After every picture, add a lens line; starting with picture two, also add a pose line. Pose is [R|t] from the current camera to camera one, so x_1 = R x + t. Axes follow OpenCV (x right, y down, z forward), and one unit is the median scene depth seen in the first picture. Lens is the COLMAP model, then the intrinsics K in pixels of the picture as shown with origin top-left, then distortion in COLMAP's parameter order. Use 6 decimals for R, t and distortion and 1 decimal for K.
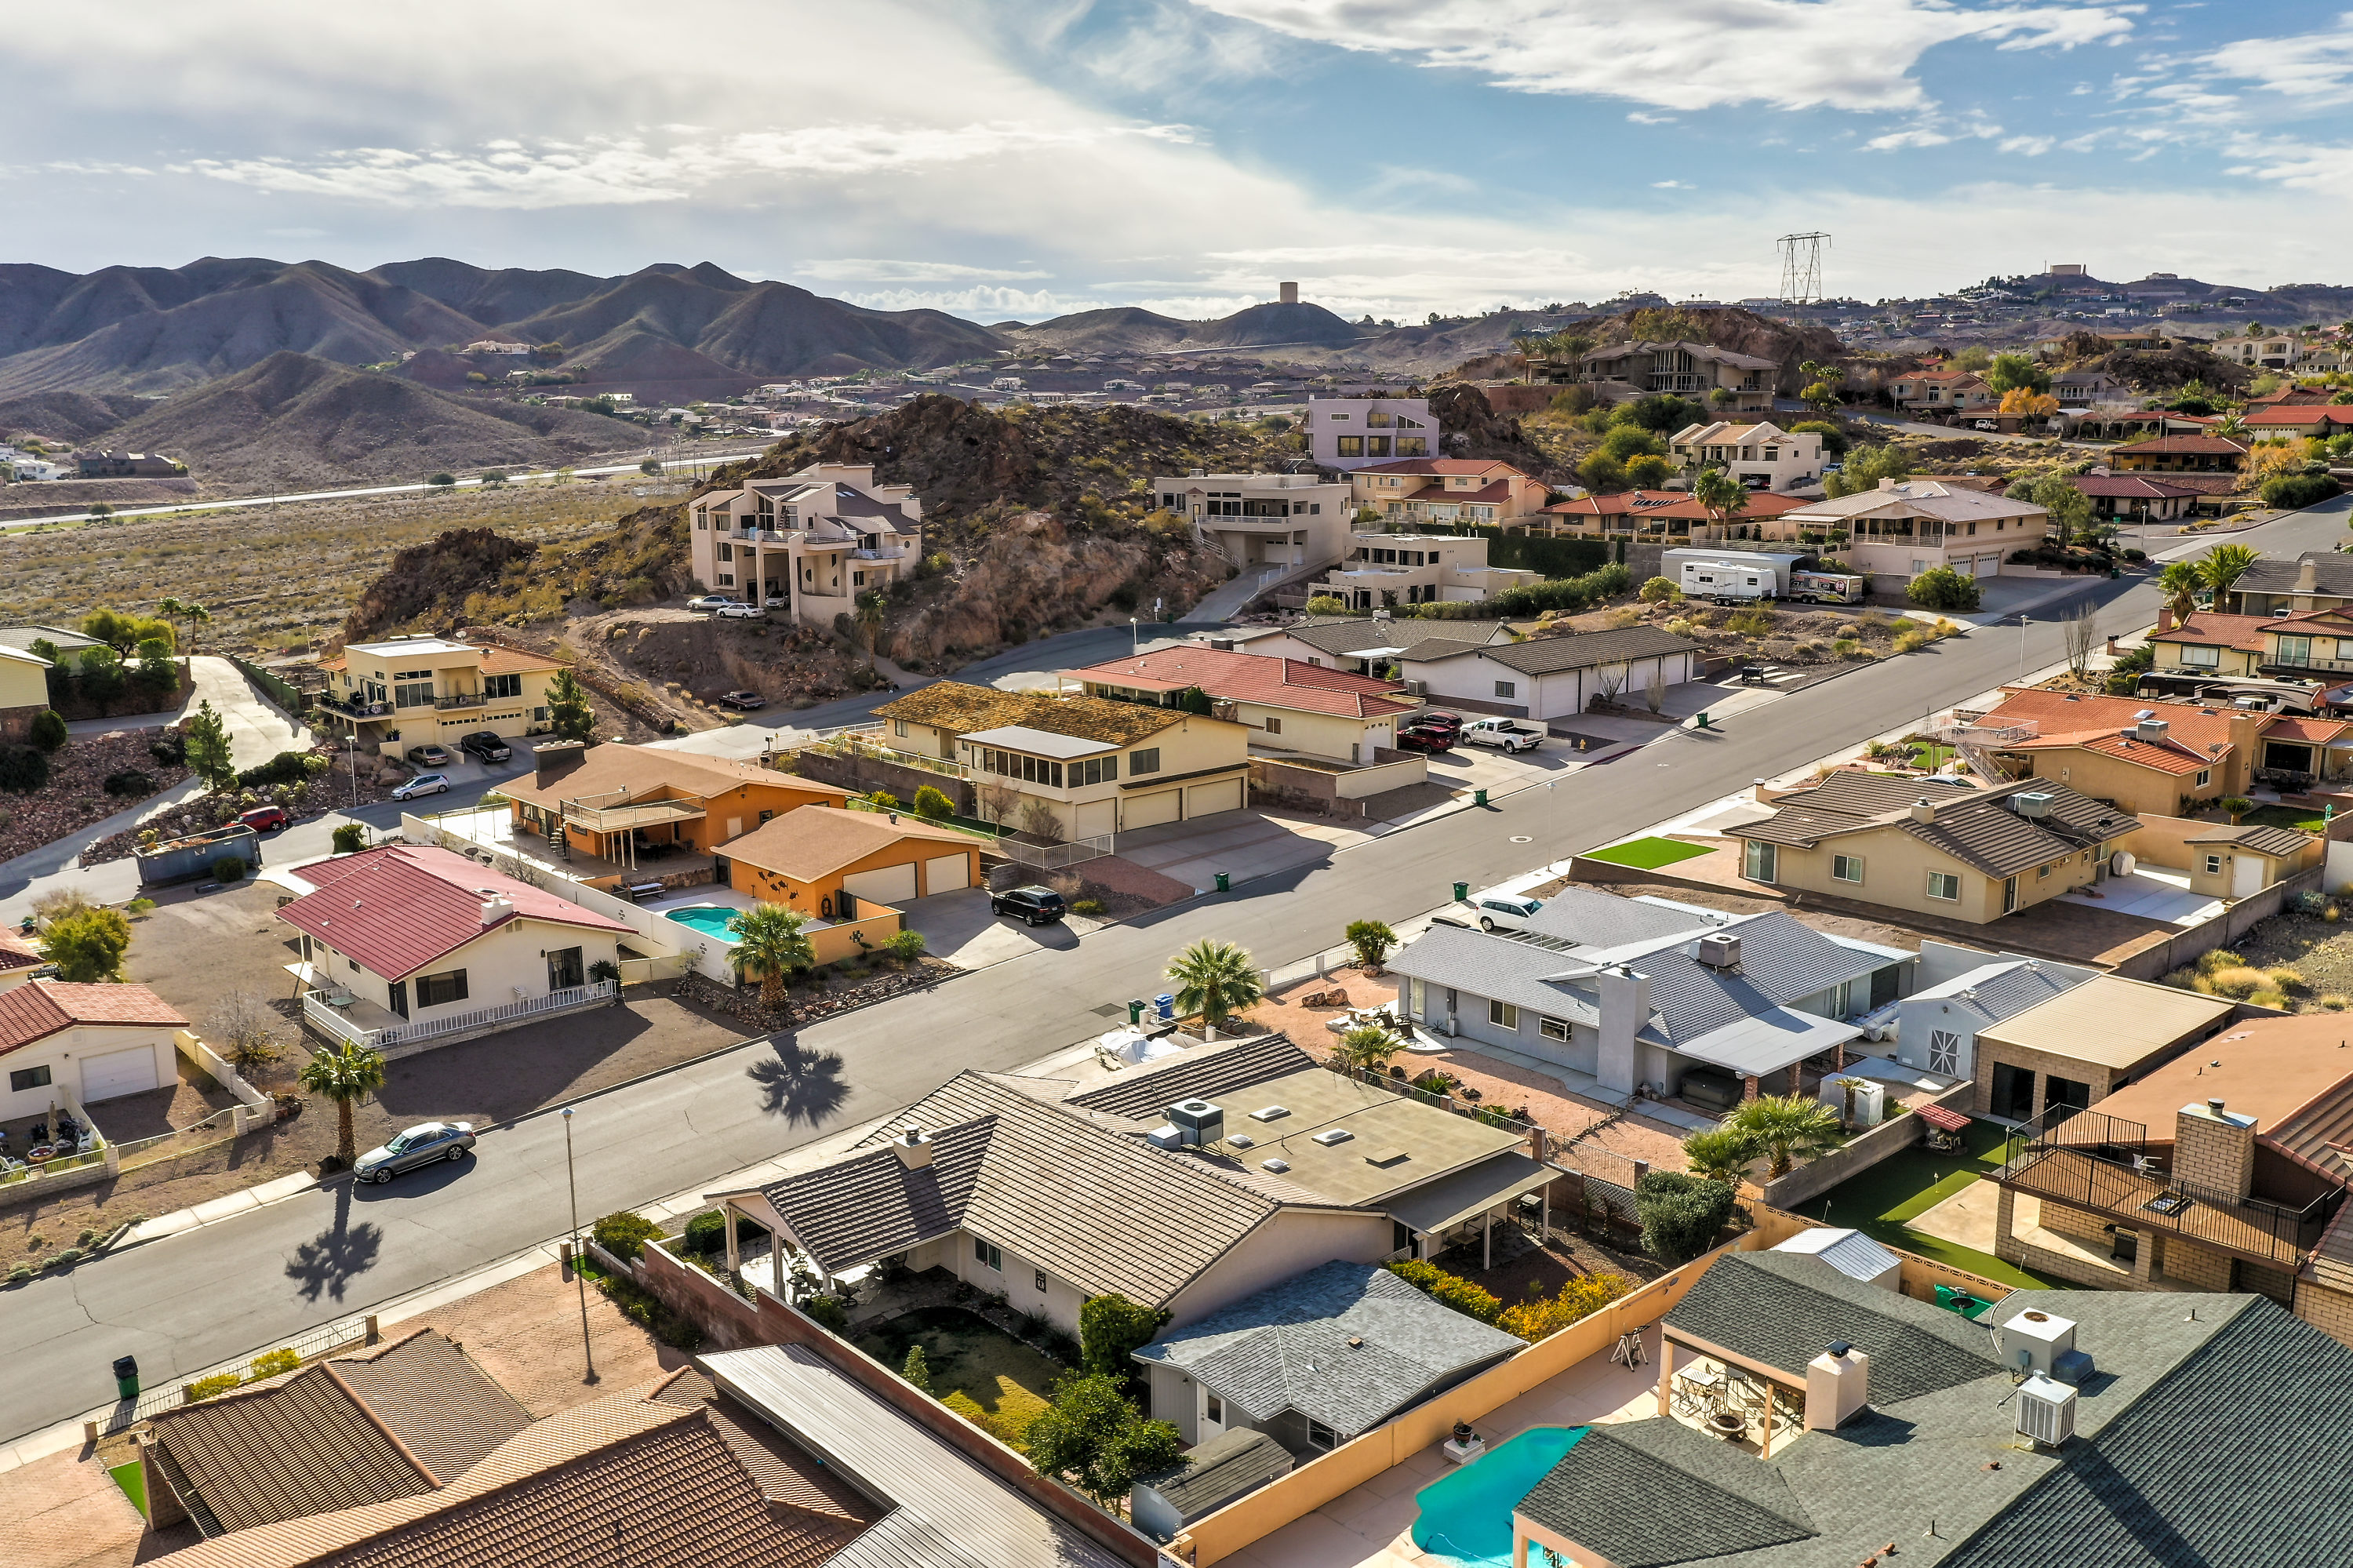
lens RADIAL K [[1886.1, 0, 1178.6], [0, 1886.1, 788.7], [0, 0, 1]] dist [0.000225, -0.004342]
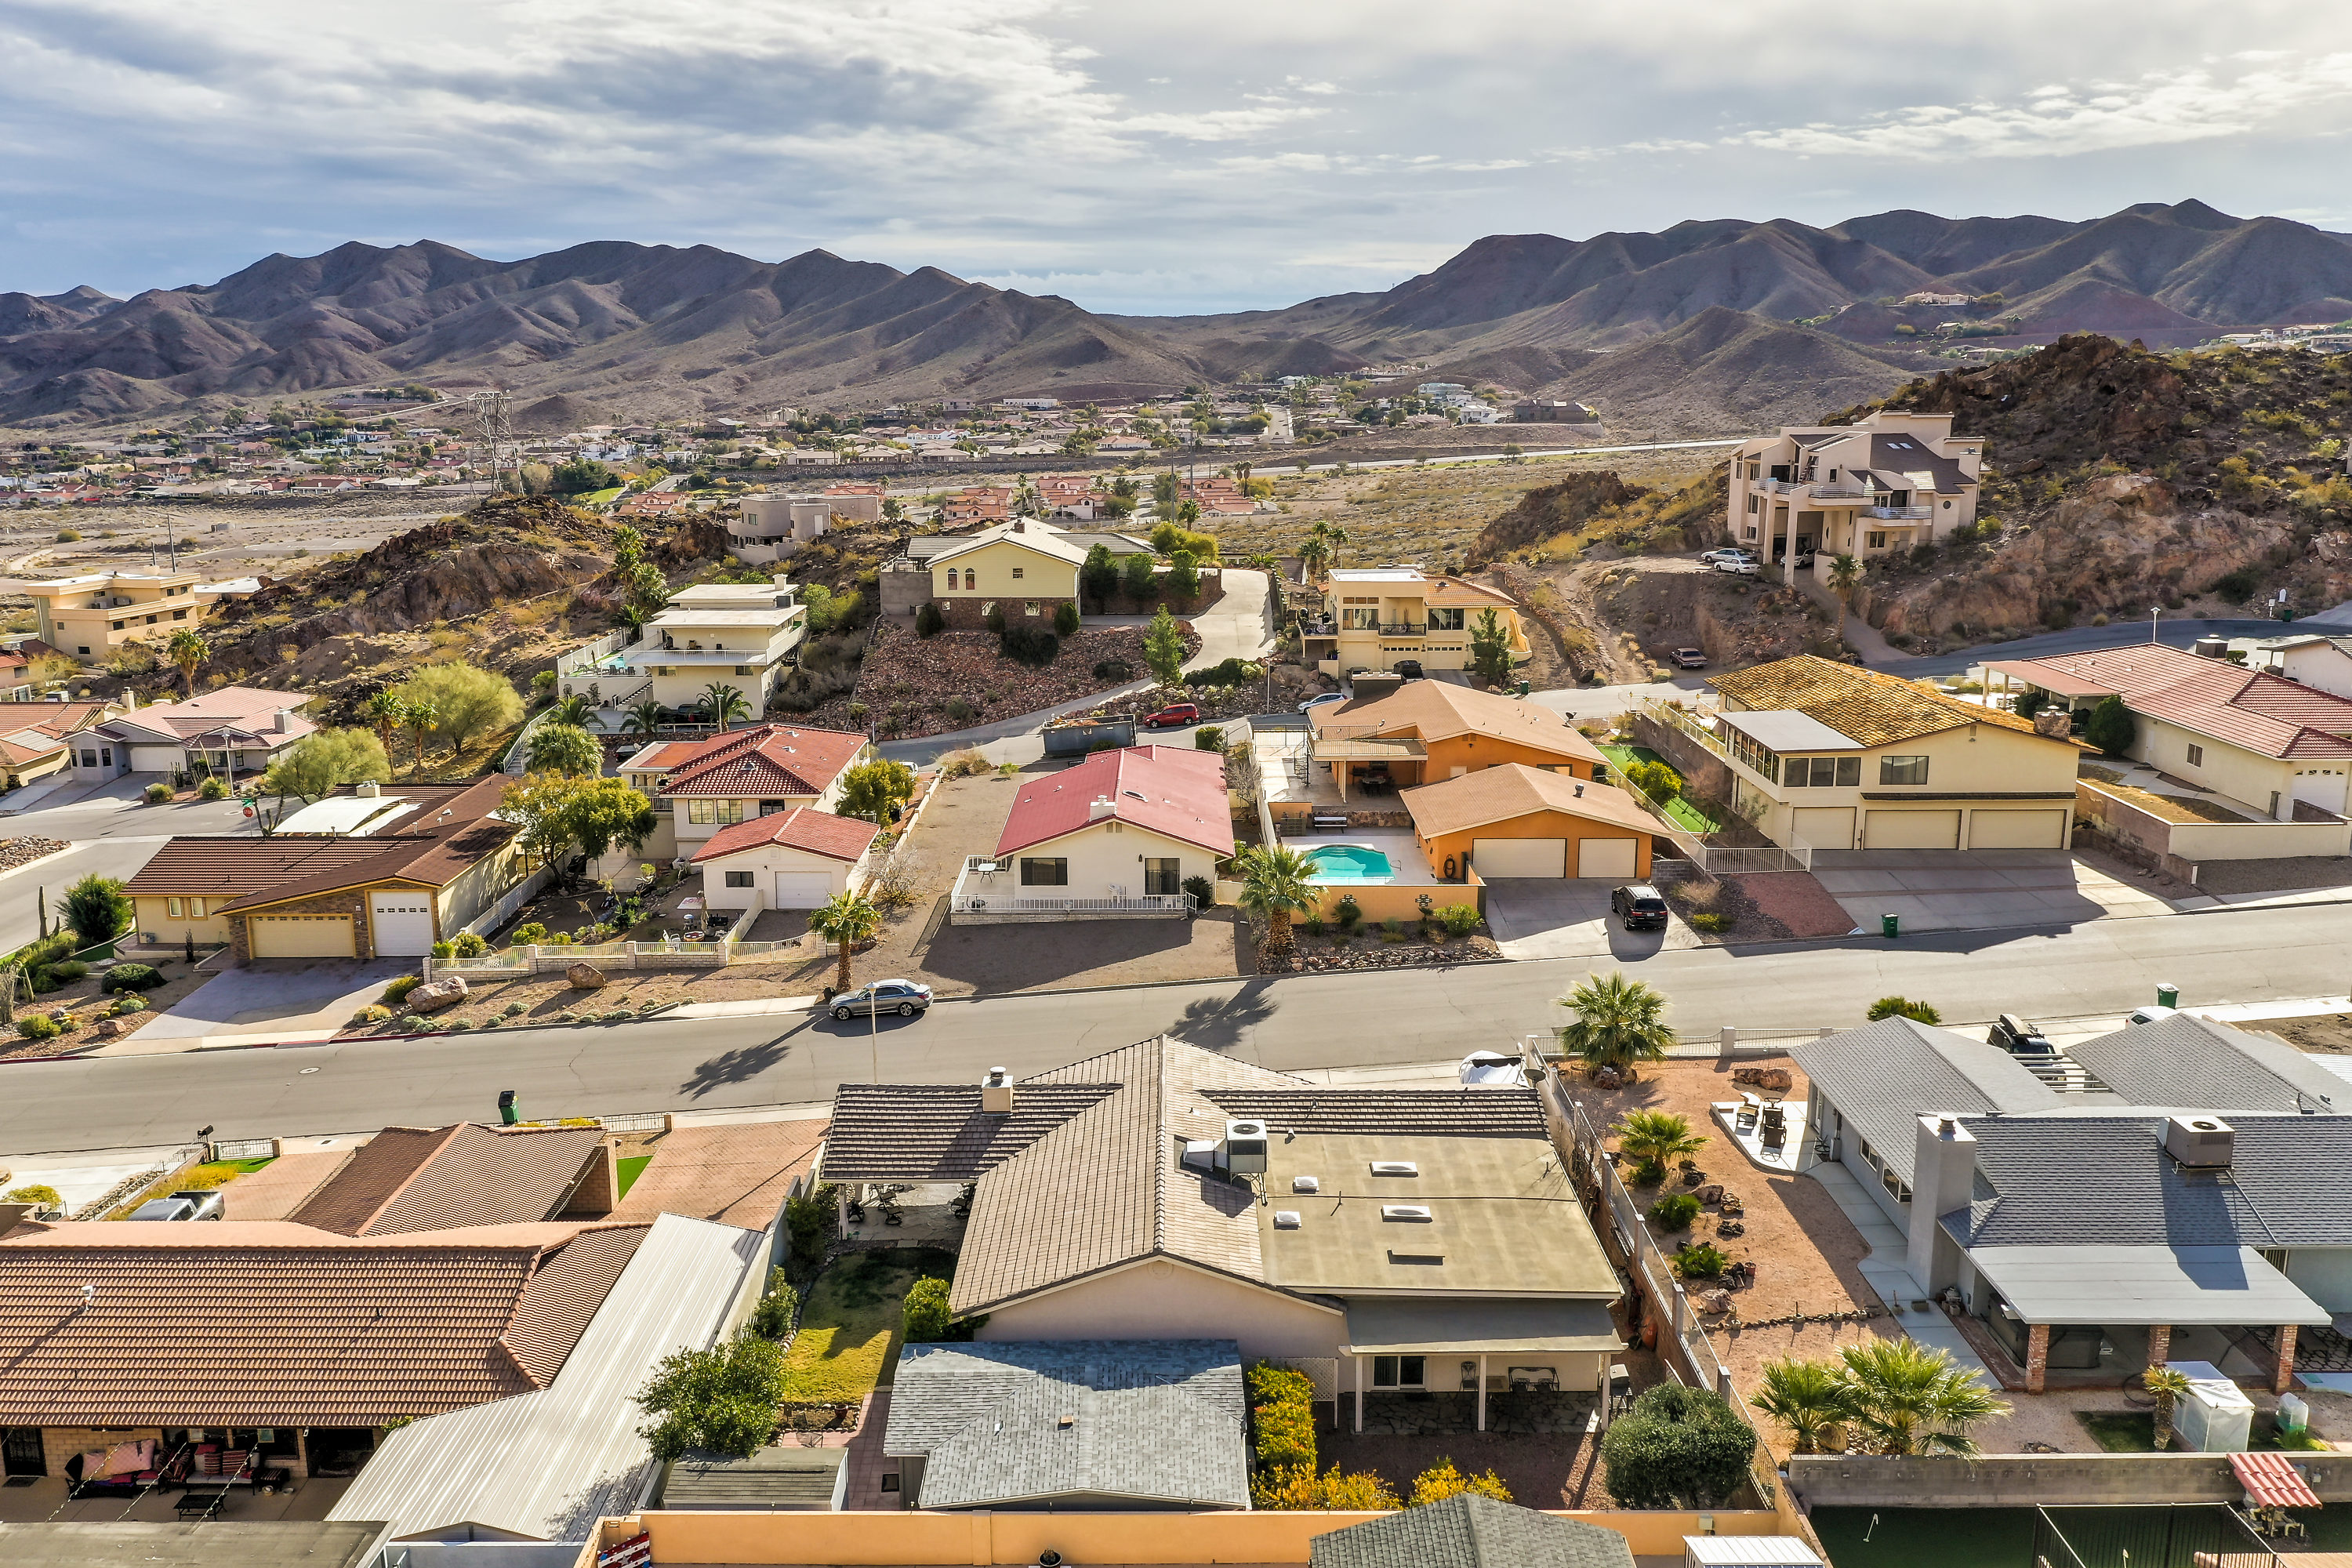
lens RADIAL K [[1885.3, 0, 1181.6], [0, 1885.3, 779.0], [0, 0, 1]] dist [0.000225, -0.004342]
pose [[0.741696, 0.144638, -0.654956, 0.190846], [-0.132670, 0.988816, 0.068127, -0.016417], [0.657485, 0.036363, 0.752590, 0.114985]]
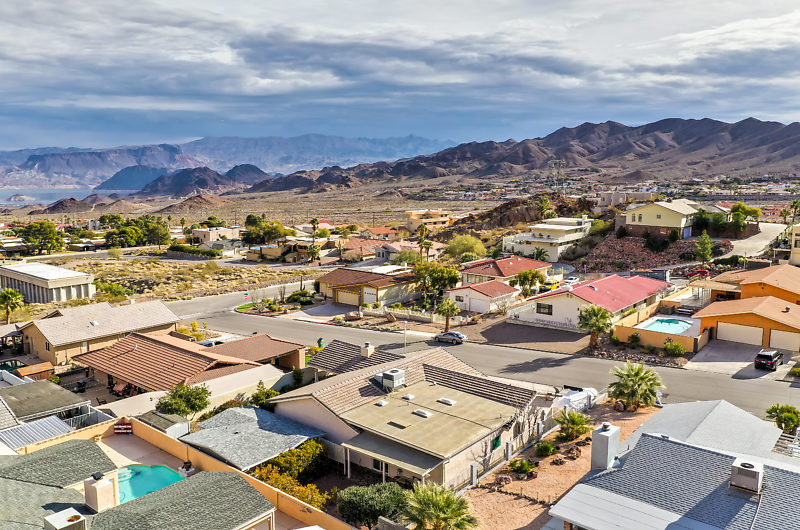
lens RADIAL K [[641.2, 0, 399.6], [0, 641.2, 269.0], [0, 0, 1]] dist [0.000225, -0.004342]
pose [[0.134986, 0.160573, -0.977750, 0.274666], [-0.193704, 0.972018, 0.132889, -0.021992], [0.971729, 0.171456, 0.162313, 0.306685]]
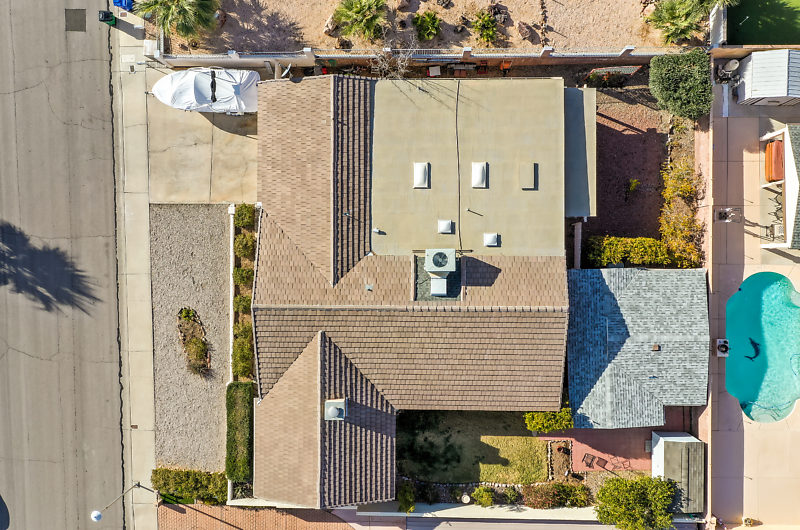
lens RADIAL K [[641.2, 0, 401.6], [0, 641.2, 264.4], [0, 0, 1]] dist [0.000225, -0.004342]
pose [[0.673998, -0.738515, -0.017989, -0.001822], [0.173546, 0.134622, 0.975581, -0.117974], [-0.718059, -0.660661, 0.218901, 0.325670]]
